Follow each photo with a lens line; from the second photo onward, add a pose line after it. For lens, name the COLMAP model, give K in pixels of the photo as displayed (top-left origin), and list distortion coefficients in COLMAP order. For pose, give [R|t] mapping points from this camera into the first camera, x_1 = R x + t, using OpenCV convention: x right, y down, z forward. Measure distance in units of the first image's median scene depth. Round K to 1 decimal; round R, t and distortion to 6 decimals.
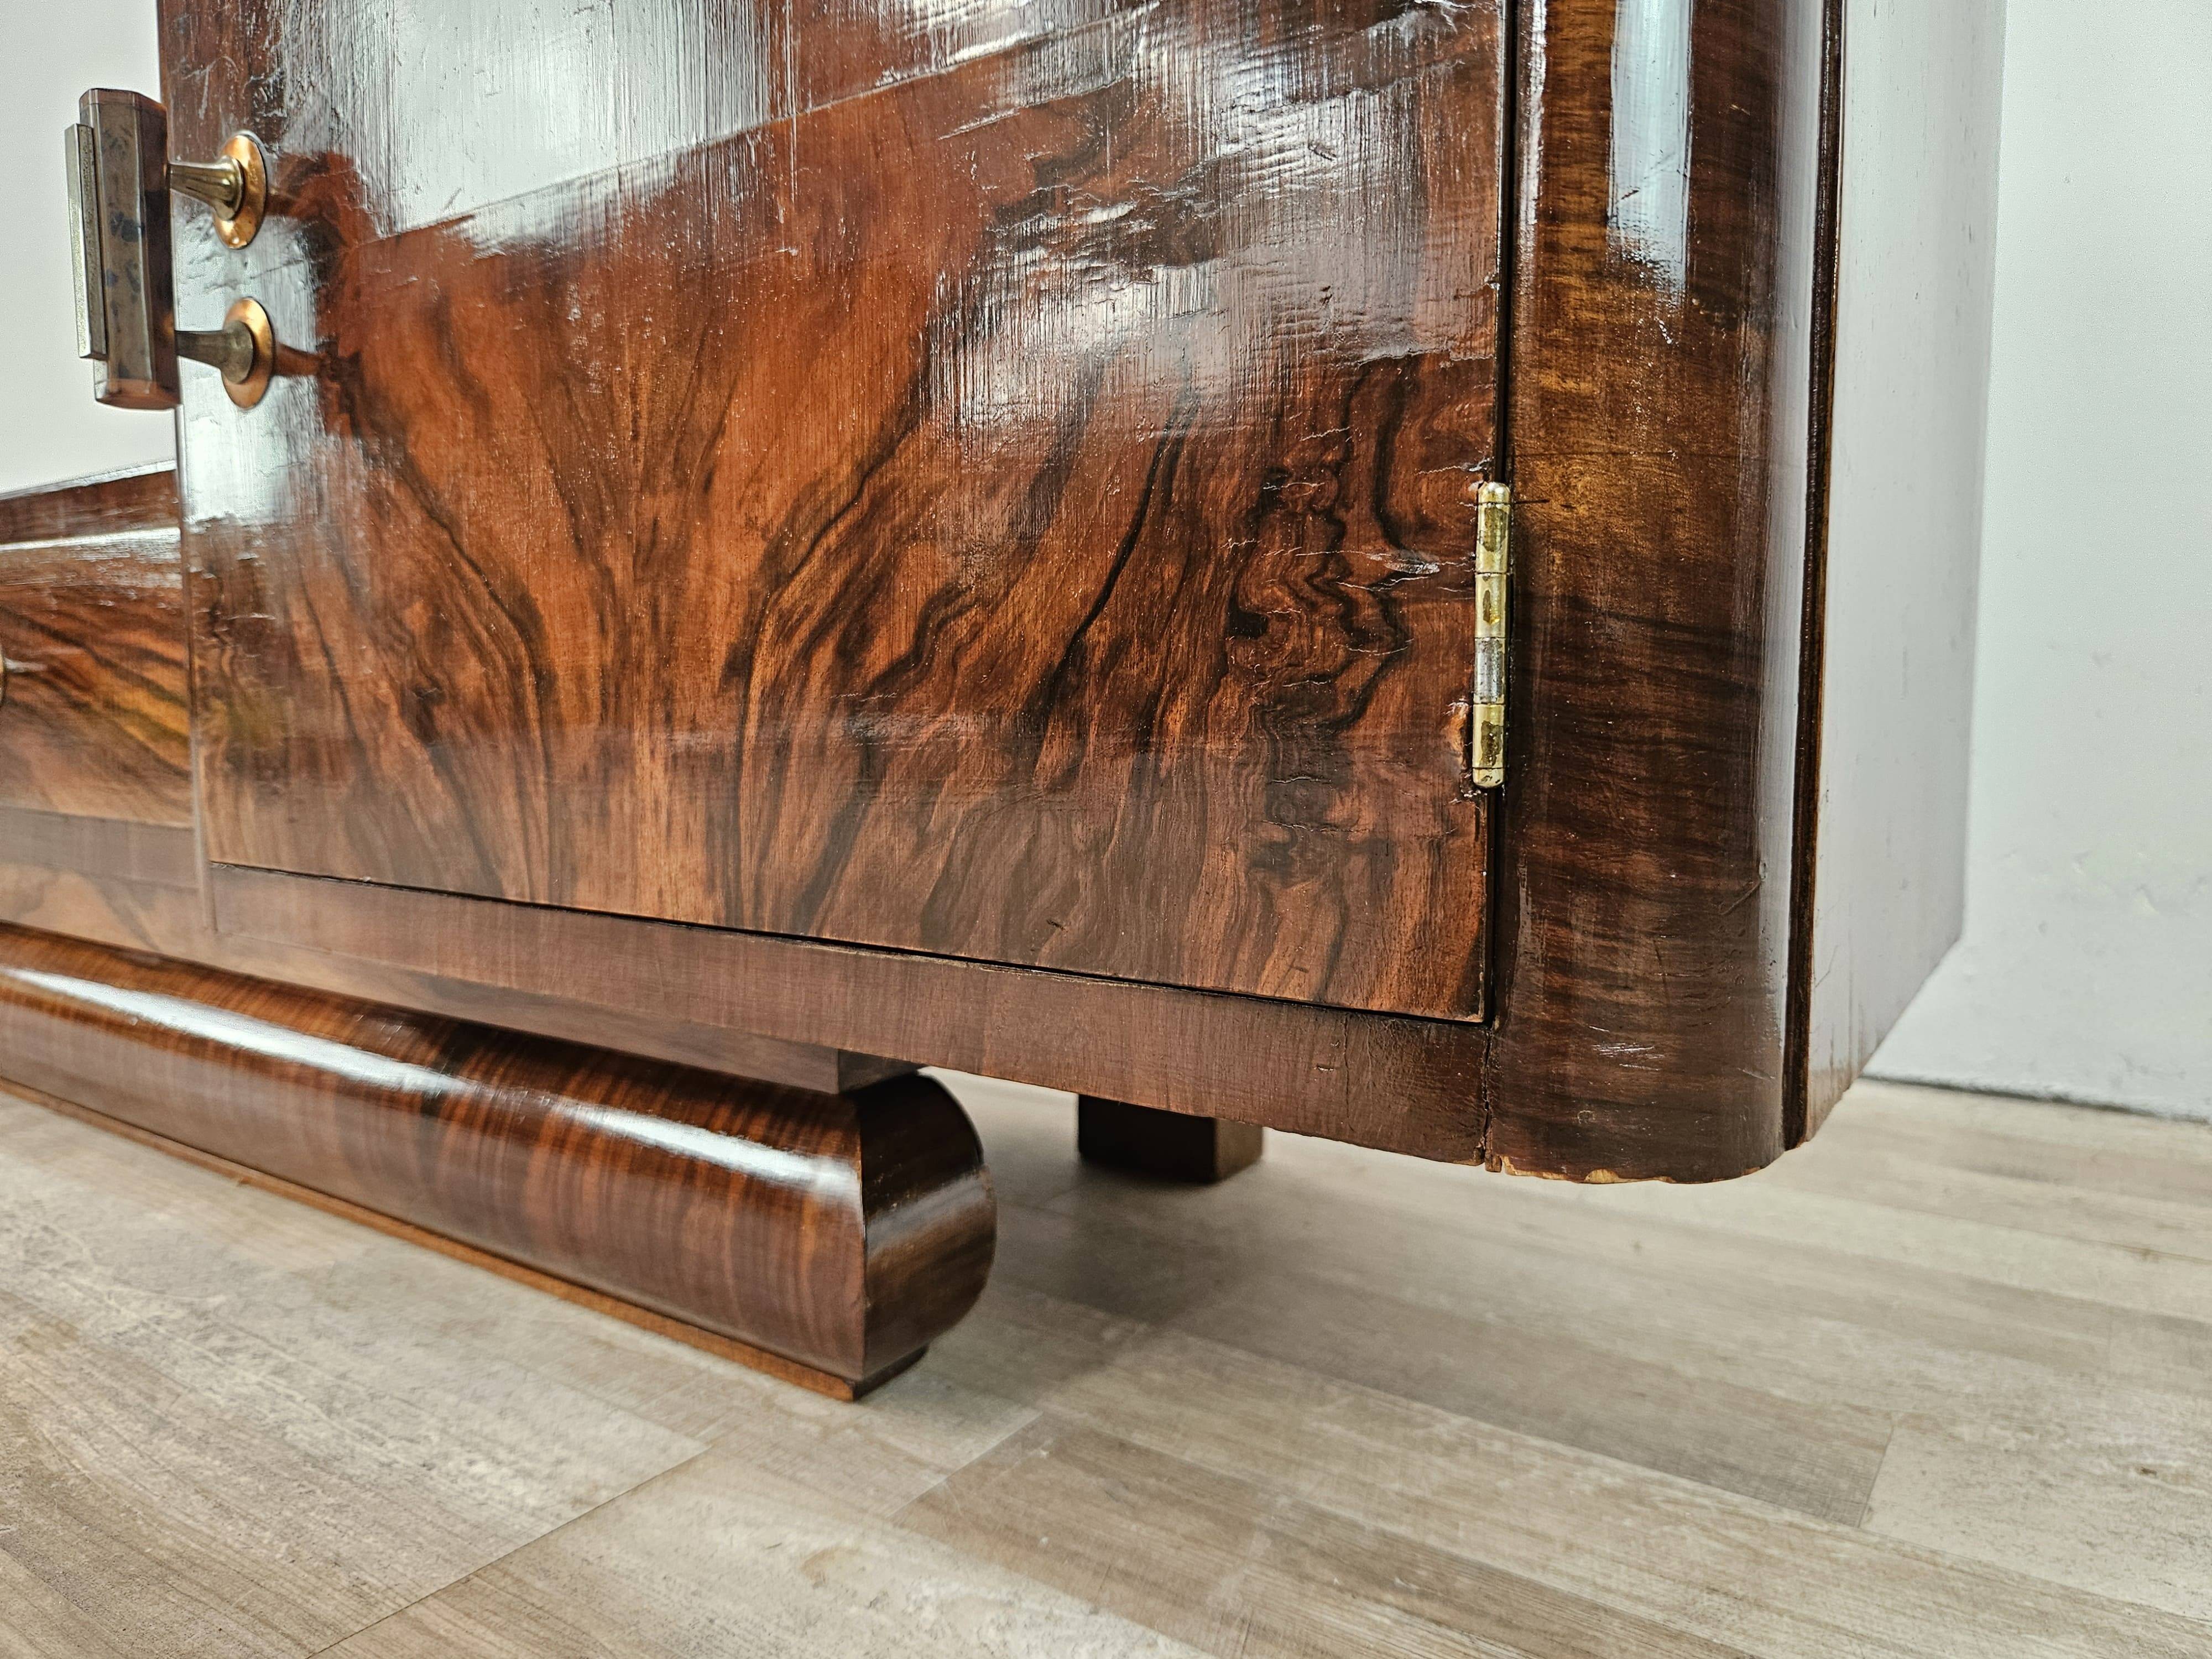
lens RADIAL K [[1525.8, 0, 1093.5], [0, 1525.8, 836.4], [0, 0, 1]] dist [0.044379, -0.048716]
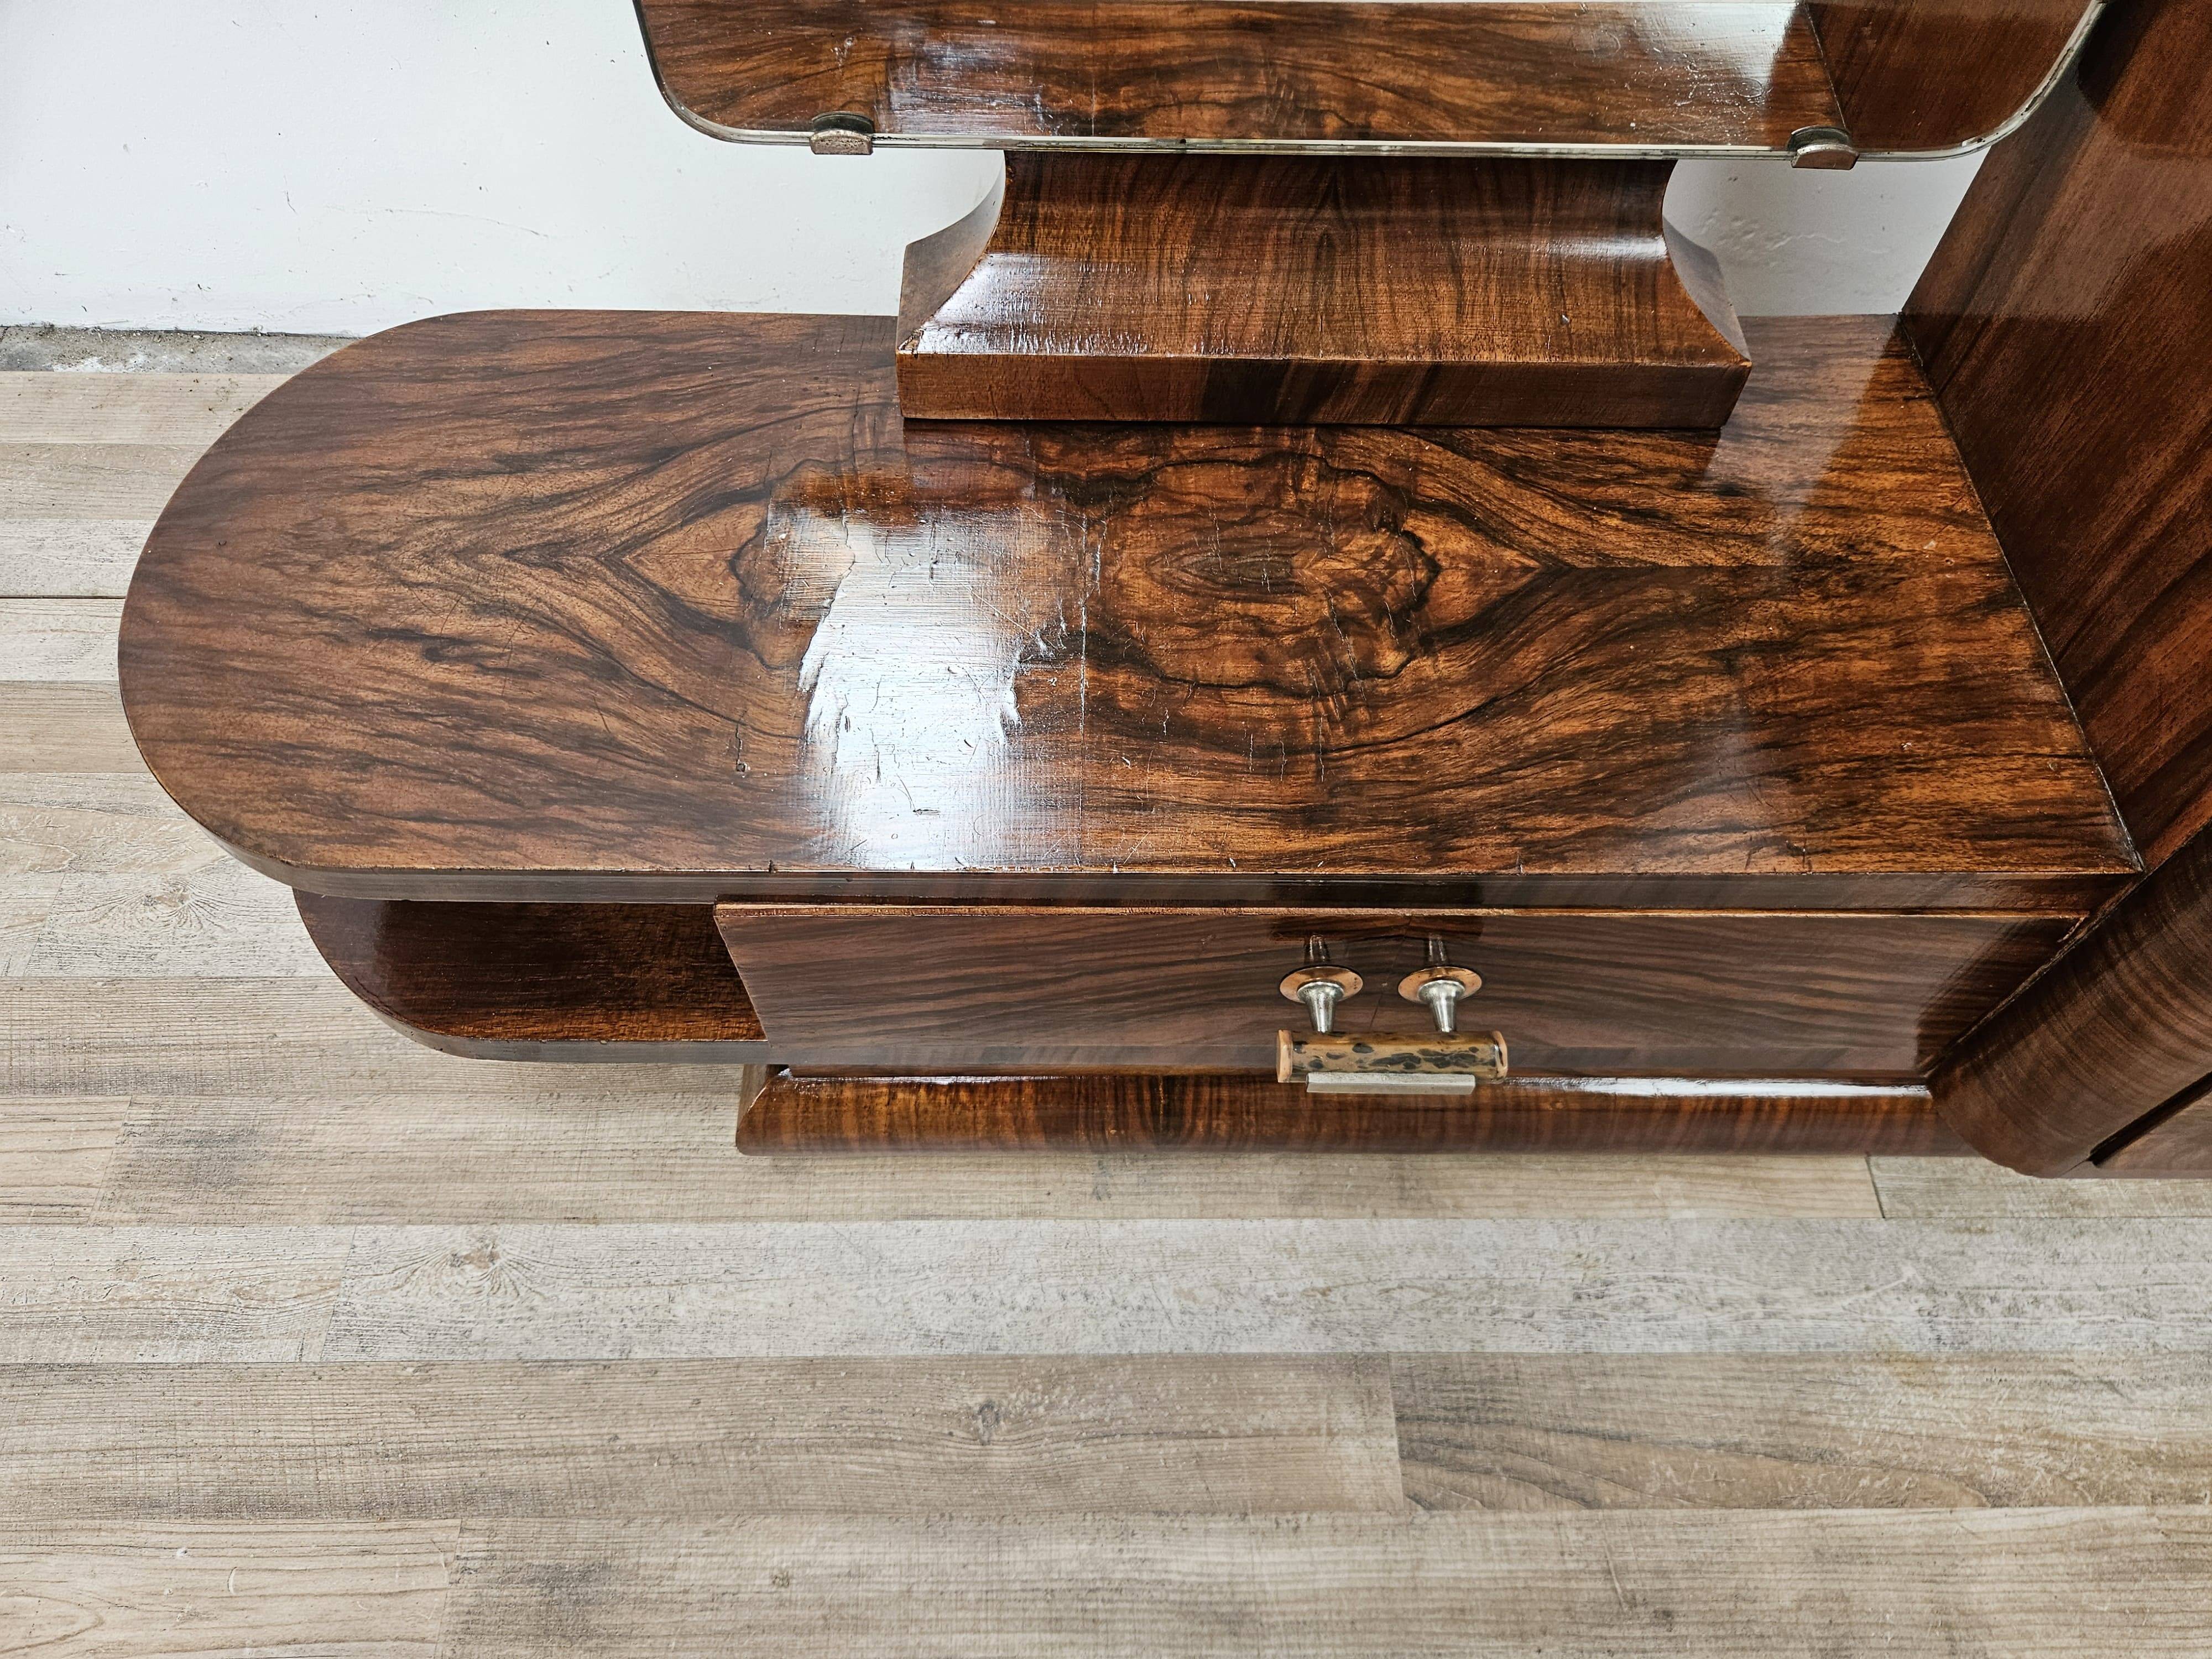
lens RADIAL K [[1525.8, 0, 1098.4], [0, 1525.8, 836.3], [0, 0, 1]] dist [0.044379, -0.048716]
pose [[0.819186, -0.485838, 0.304787, -1.915736], [0.050776, 0.590774, 0.805238, -1.532360], [-0.571275, -0.644164, 0.508622, 1.283518]]
